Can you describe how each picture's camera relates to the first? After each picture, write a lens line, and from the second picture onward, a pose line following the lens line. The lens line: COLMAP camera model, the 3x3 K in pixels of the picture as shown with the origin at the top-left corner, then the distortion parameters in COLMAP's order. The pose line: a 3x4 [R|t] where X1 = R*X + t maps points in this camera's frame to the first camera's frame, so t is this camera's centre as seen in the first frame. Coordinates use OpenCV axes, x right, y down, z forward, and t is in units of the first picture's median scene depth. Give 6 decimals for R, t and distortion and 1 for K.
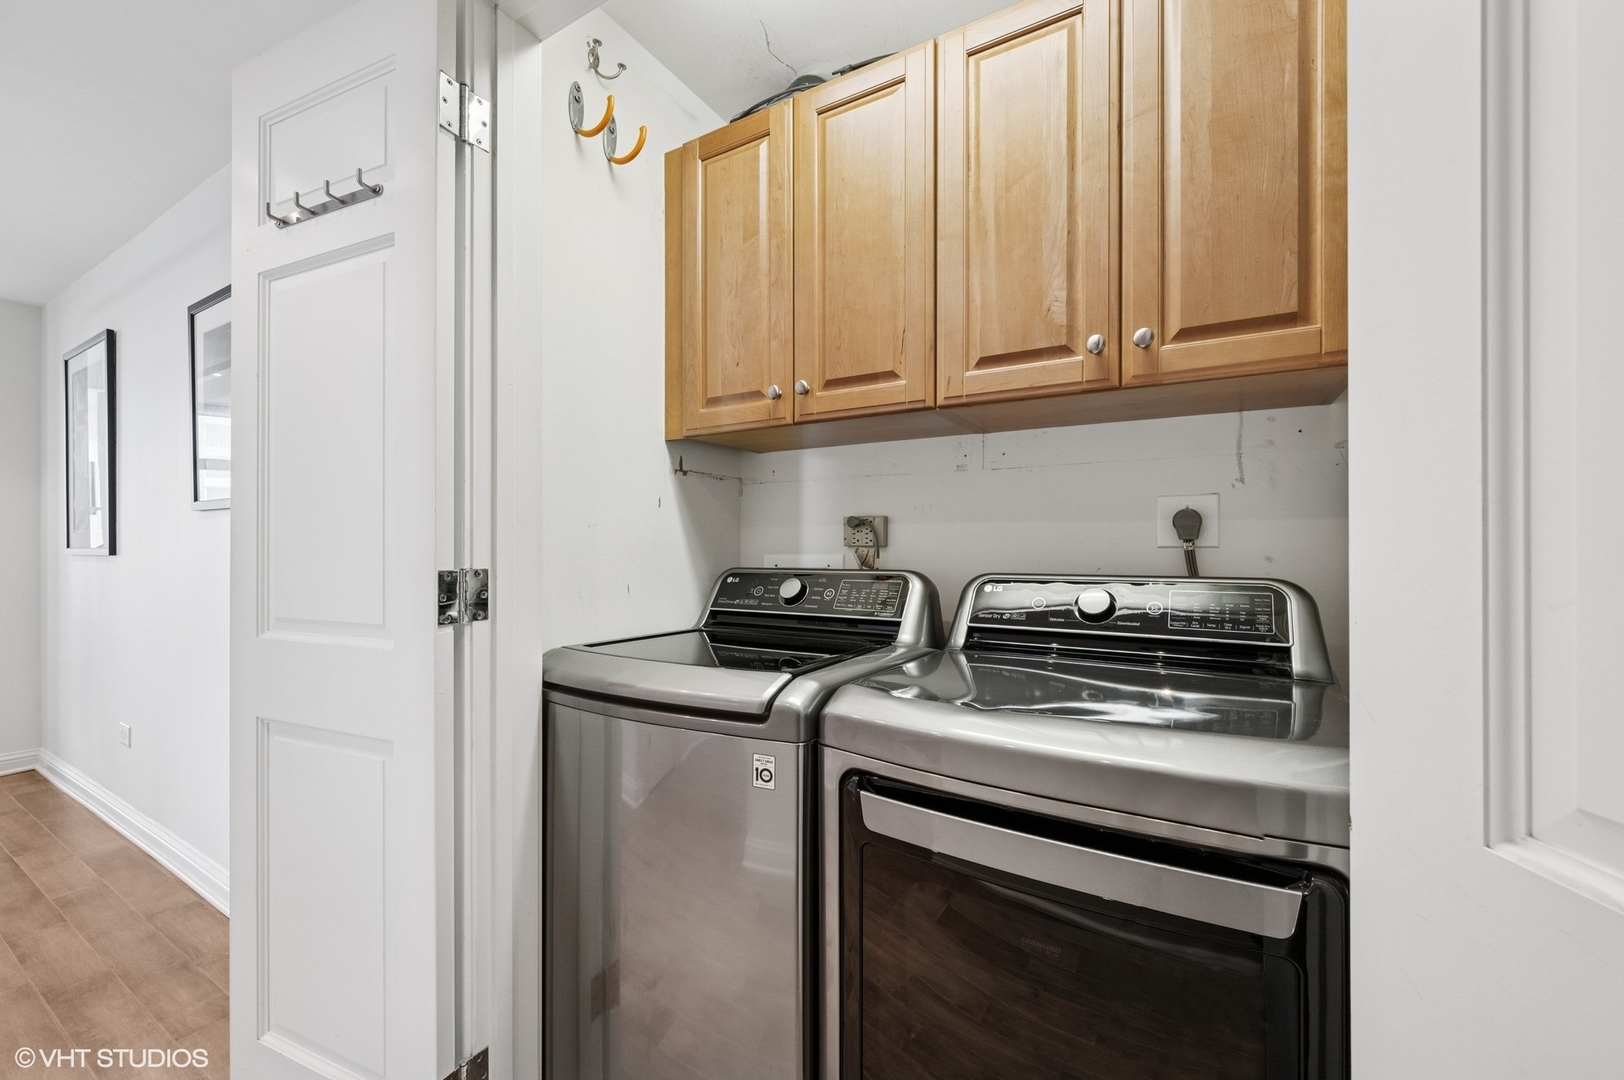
lens RADIAL K [[638.3, 0, 809.9], [0, 638.3, 544.2], [0, 0, 1]] dist [-0.001396, 0.000570]
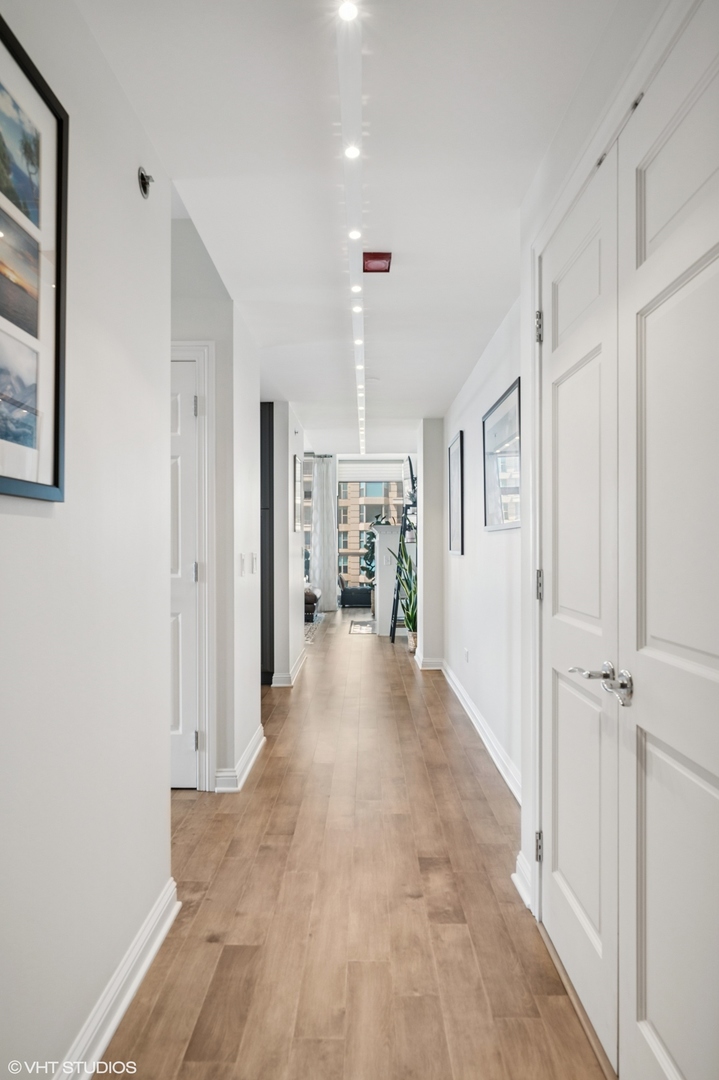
lens RADIAL K [[617.9, 0, 360.3], [0, 617.9, 542.1], [0, 0, 1]] dist [-0.001010, -0.000045]
pose [[0.502498, -0.008408, -0.864538, 0.339530], [0.011175, 0.999932, -0.003229, -0.024942], [0.864506, -0.008039, 0.502558, -0.160169]]
